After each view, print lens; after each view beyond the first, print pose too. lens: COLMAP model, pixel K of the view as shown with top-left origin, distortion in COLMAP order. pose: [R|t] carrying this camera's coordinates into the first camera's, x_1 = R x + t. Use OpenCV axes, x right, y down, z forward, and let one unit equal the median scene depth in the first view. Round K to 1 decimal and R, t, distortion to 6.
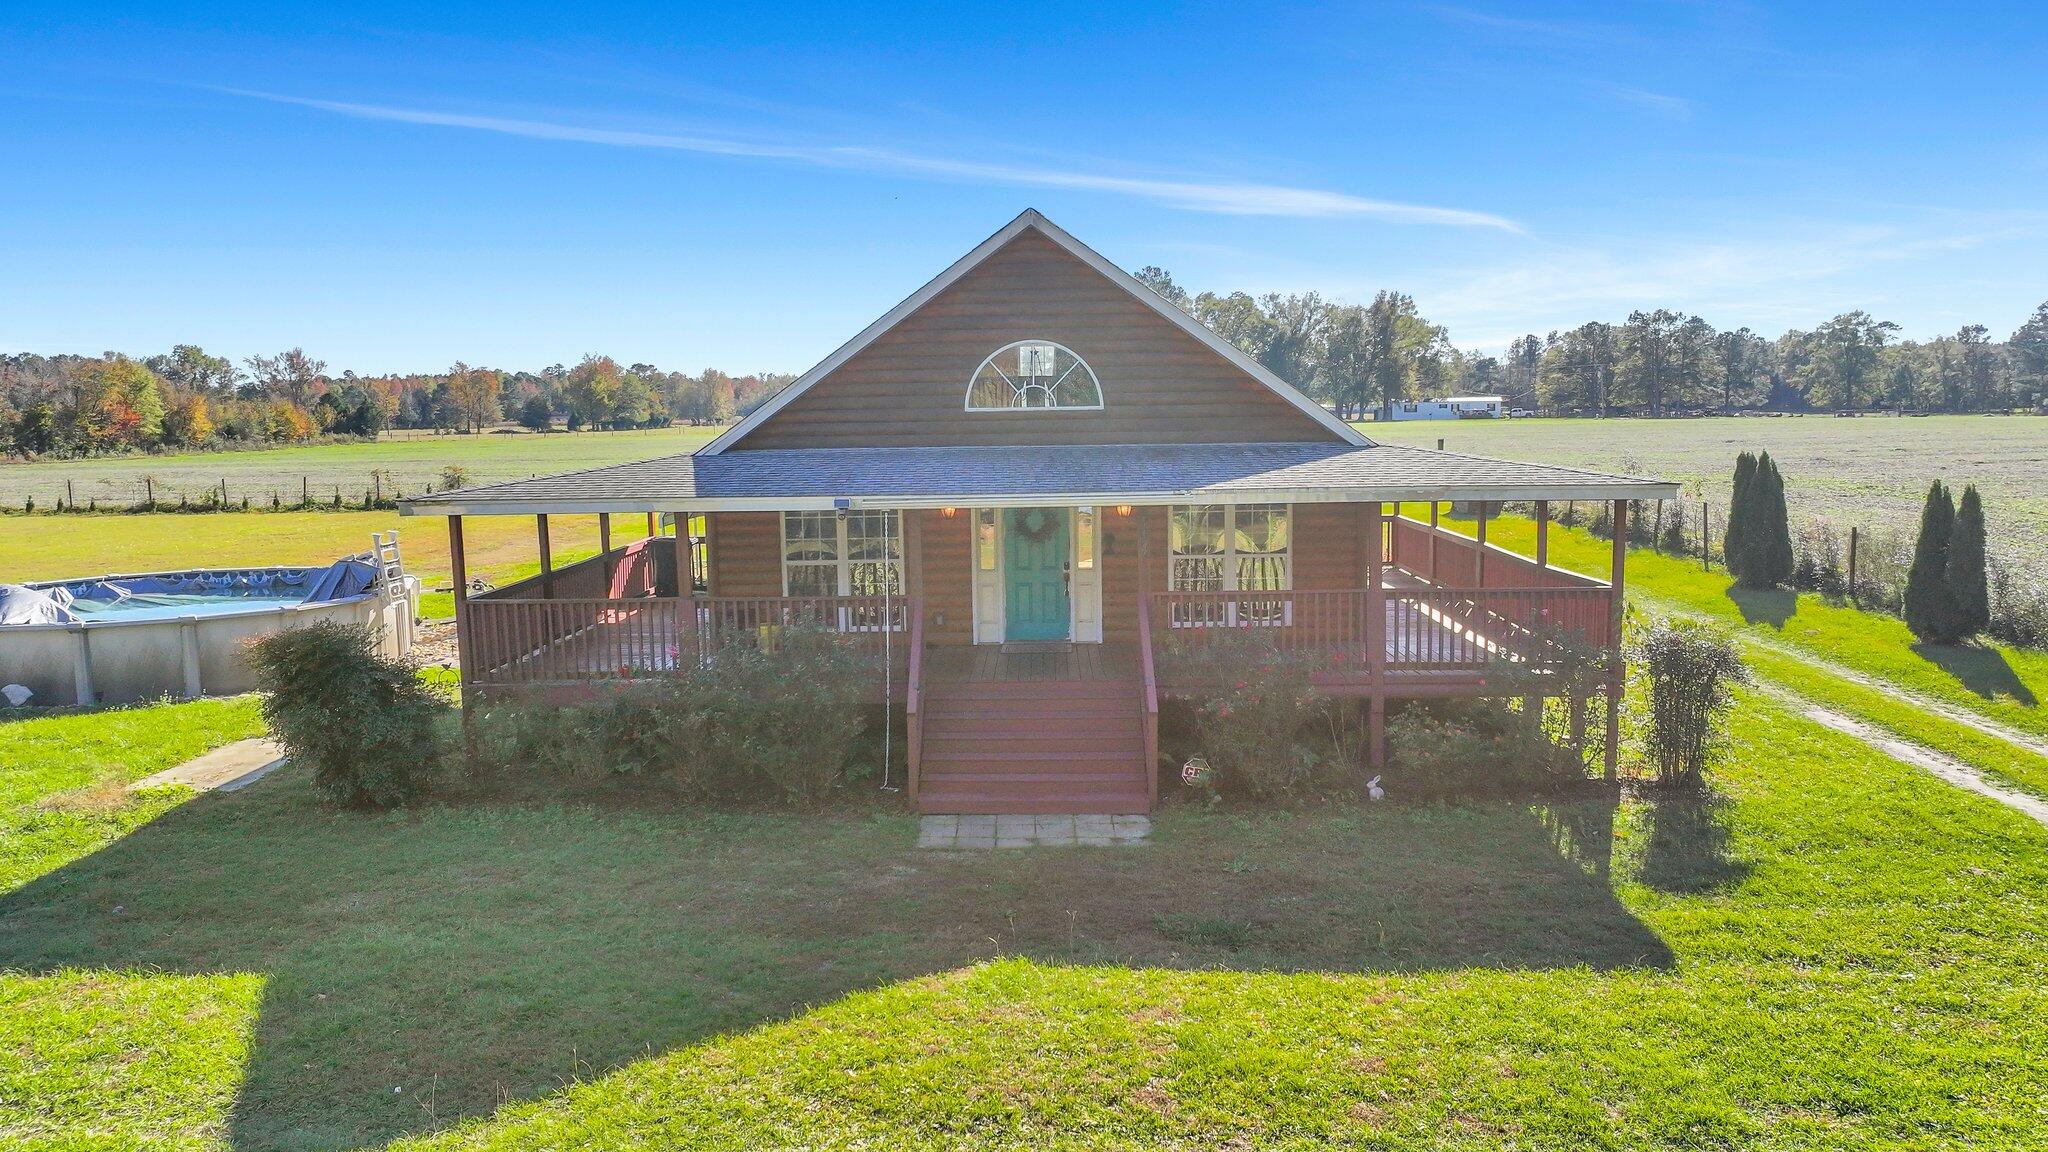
lens RADIAL K [[1438.9, 0, 1024.8], [0, 1438.9, 582.2], [0, 0, 1]] dist [0.001342, 0.001533]
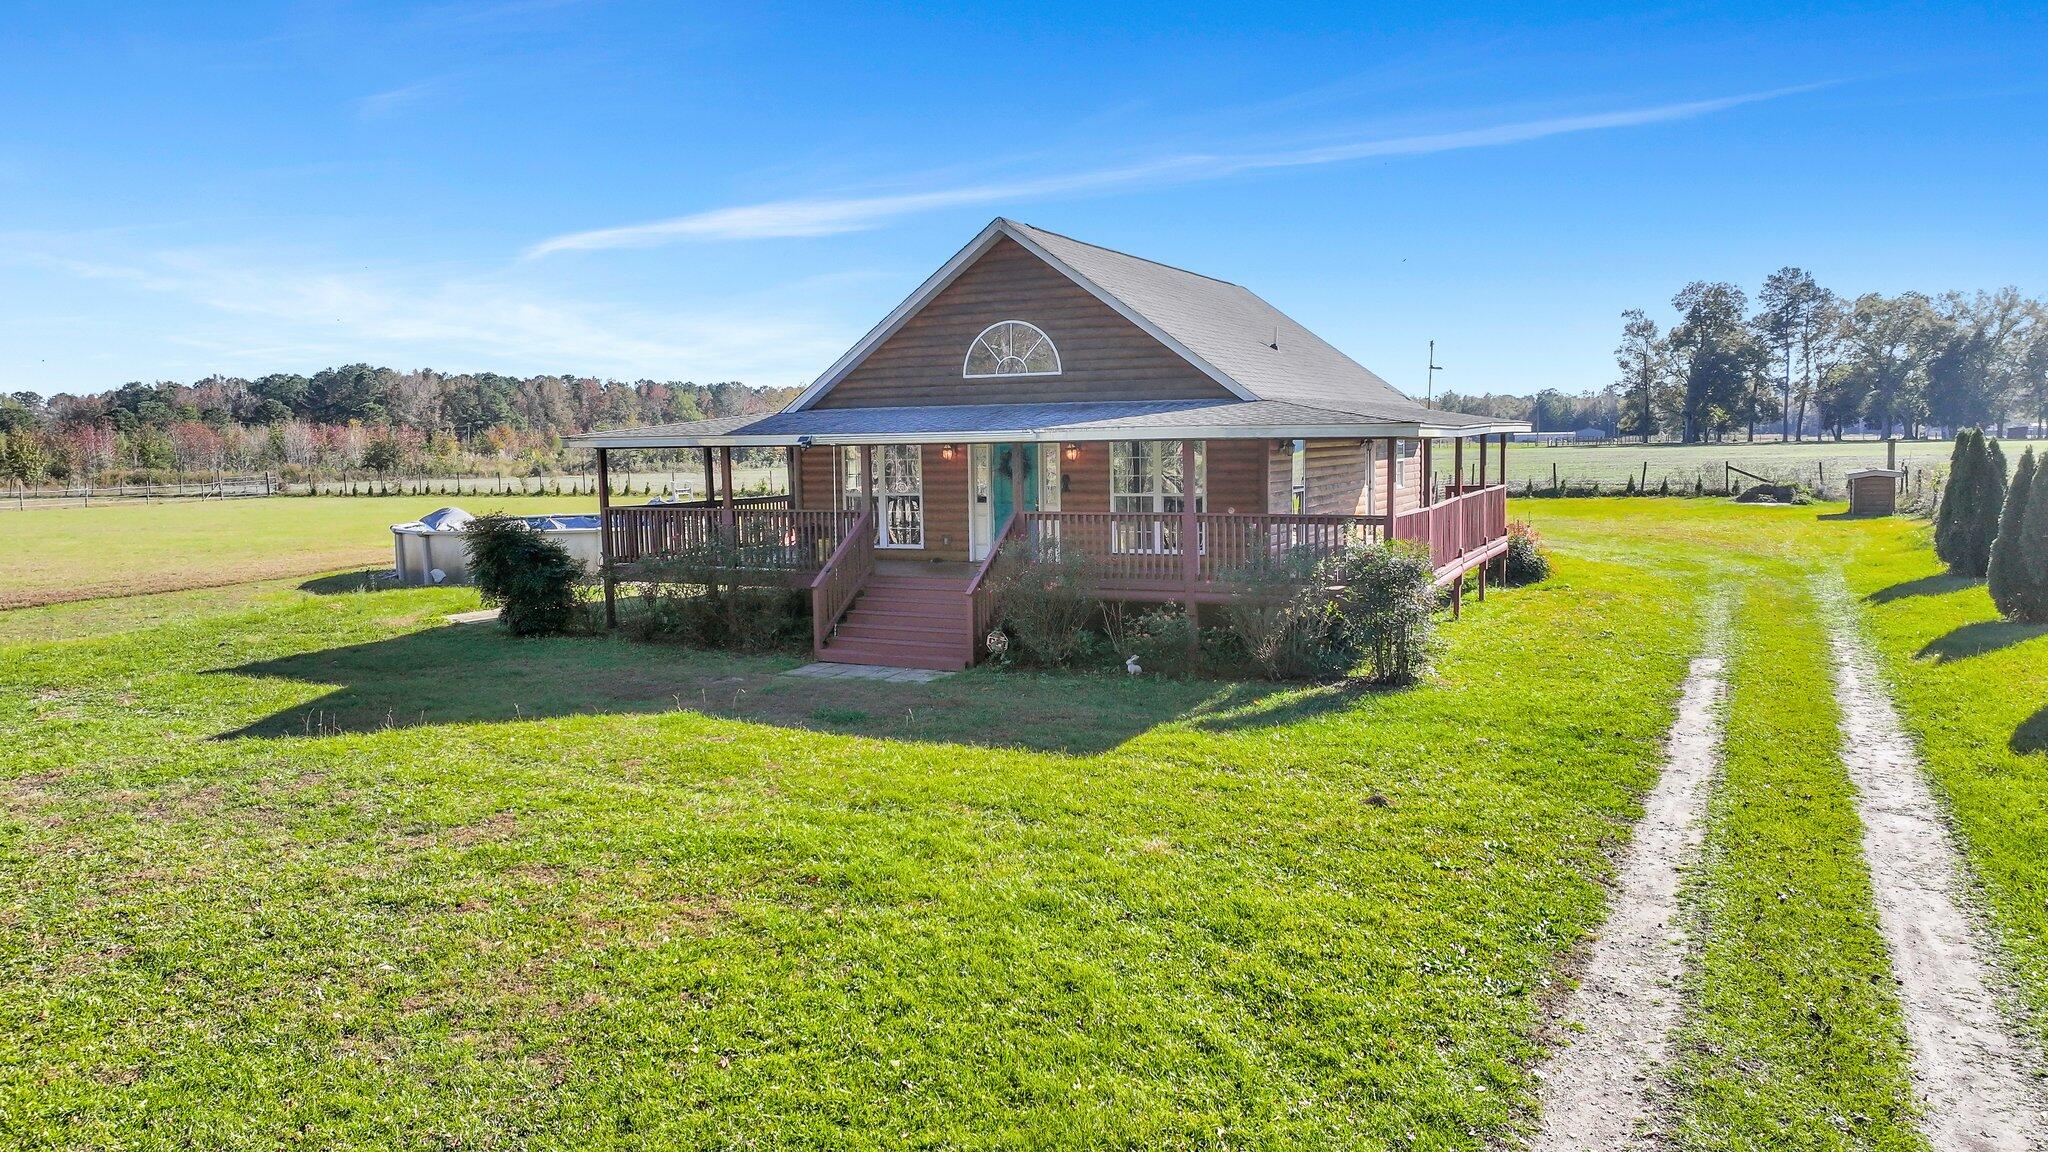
lens RADIAL K [[1438.9, 0, 1024.8], [0, 1438.9, 582.2], [0, 0, 1]] dist [0.001342, 0.001533]
pose [[0.906843, 0.040881, -0.419480, 0.558188], [-0.047837, 0.998837, -0.006072, 0.068828], [0.418744, 0.025573, 0.907744, -0.140187]]
